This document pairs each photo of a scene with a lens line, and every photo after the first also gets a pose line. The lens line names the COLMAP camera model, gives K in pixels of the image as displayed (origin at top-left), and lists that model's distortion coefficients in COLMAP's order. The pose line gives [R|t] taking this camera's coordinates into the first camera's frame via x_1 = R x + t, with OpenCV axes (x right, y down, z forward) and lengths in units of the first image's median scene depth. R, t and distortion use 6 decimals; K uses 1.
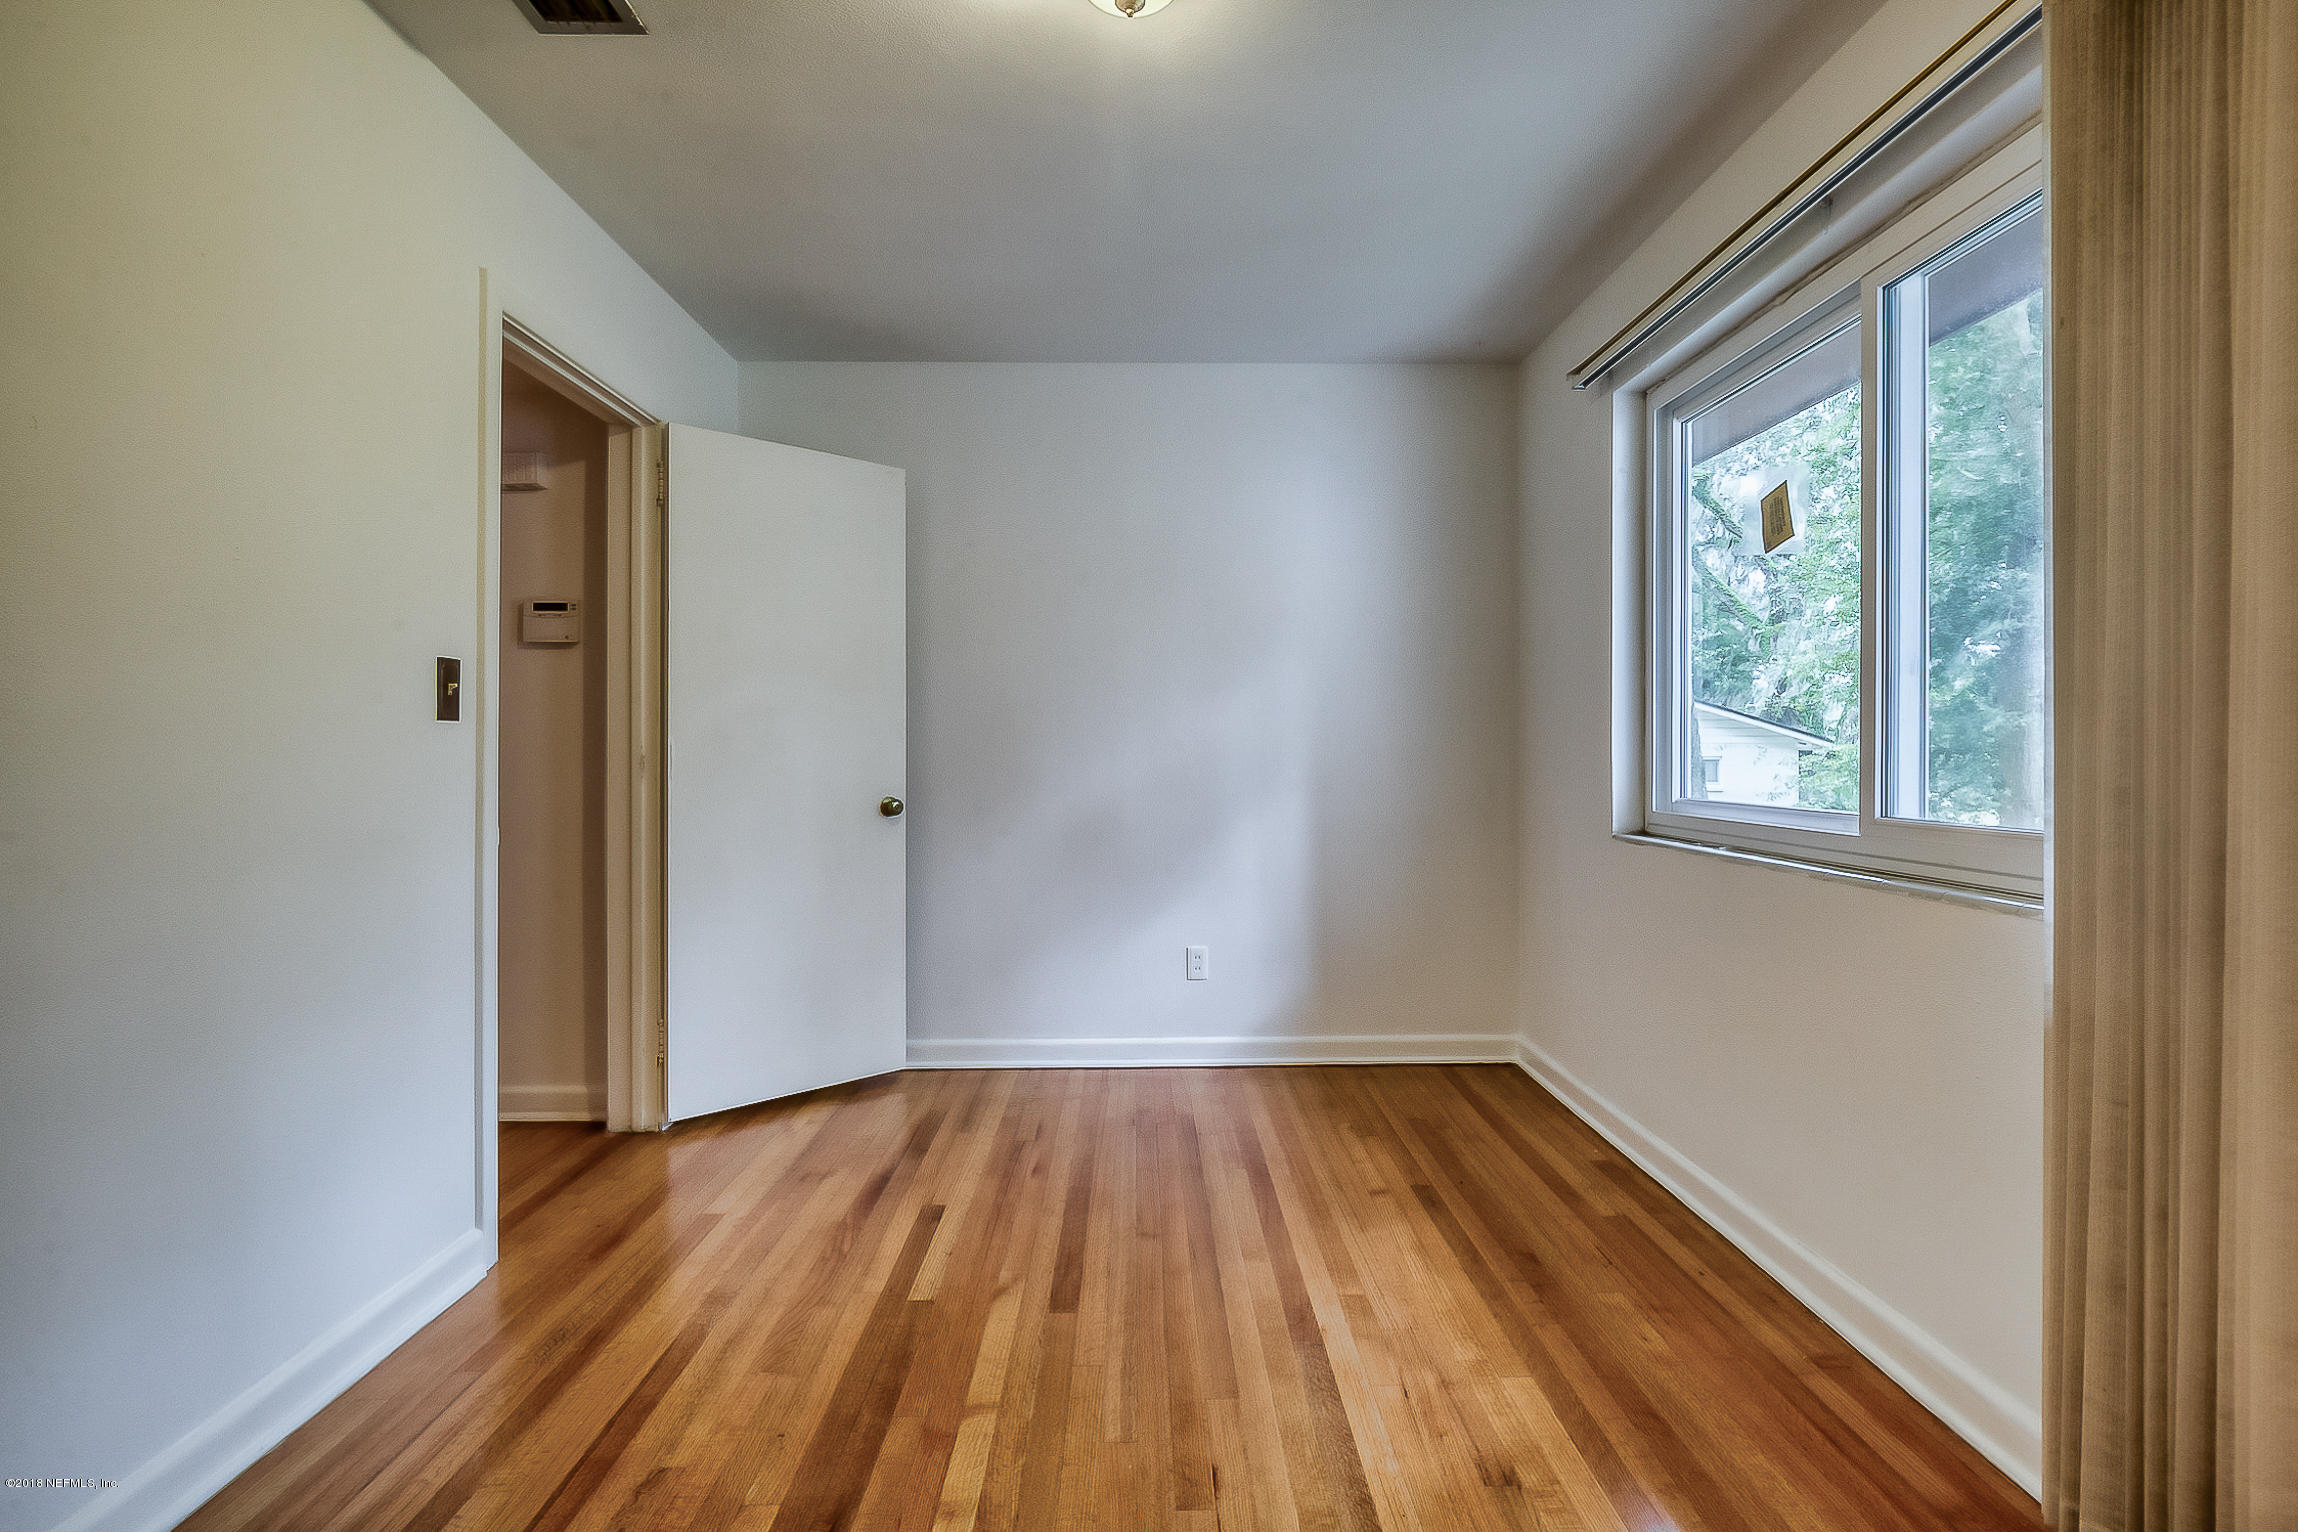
lens RADIAL K [[1104.8, 0, 1159.7], [0, 1104.8, 770.3], [0, 0, 1]] dist [-0.013623, 0.000774]
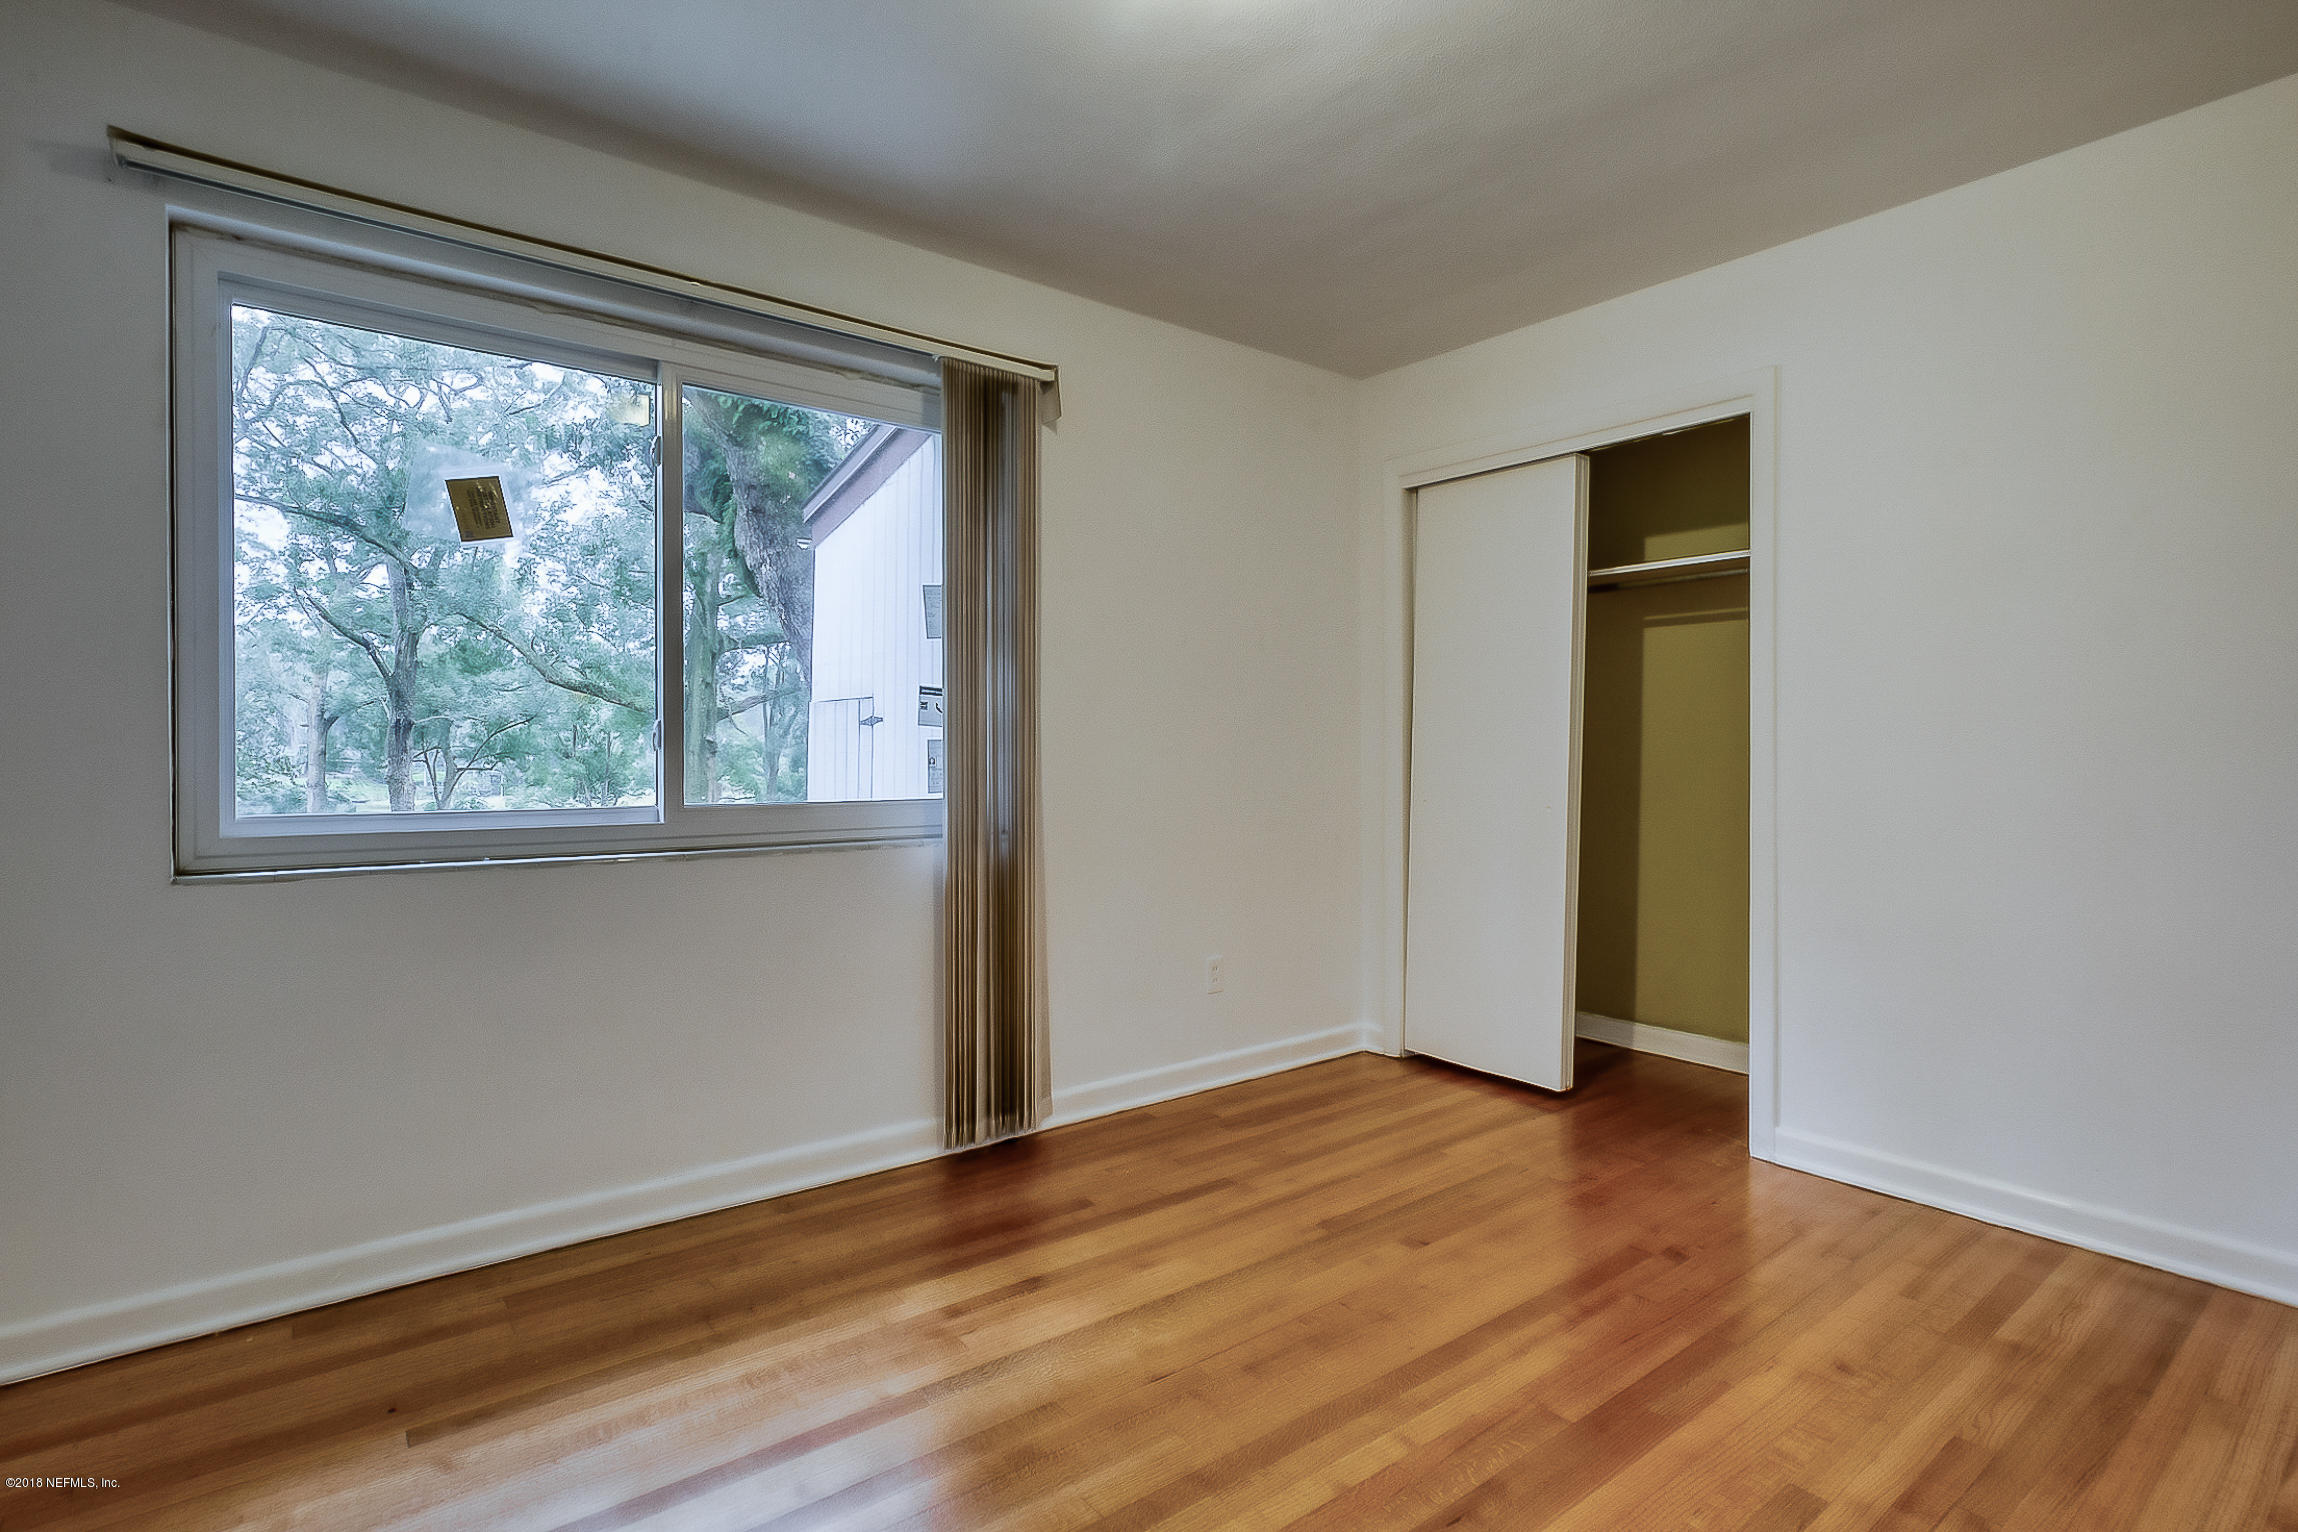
lens RADIAL K [[1154.8, 0, 1141.0], [0, 1154.8, 757.4], [0, 0, 1]] dist [0.001475, 0.000382]
pose [[-0.616402, -0.006673, 0.787403, -0.677548], [0.002642, 0.999941, 0.010541, -0.027745], [-0.787427, 0.008578, -0.616348, 1.326212]]
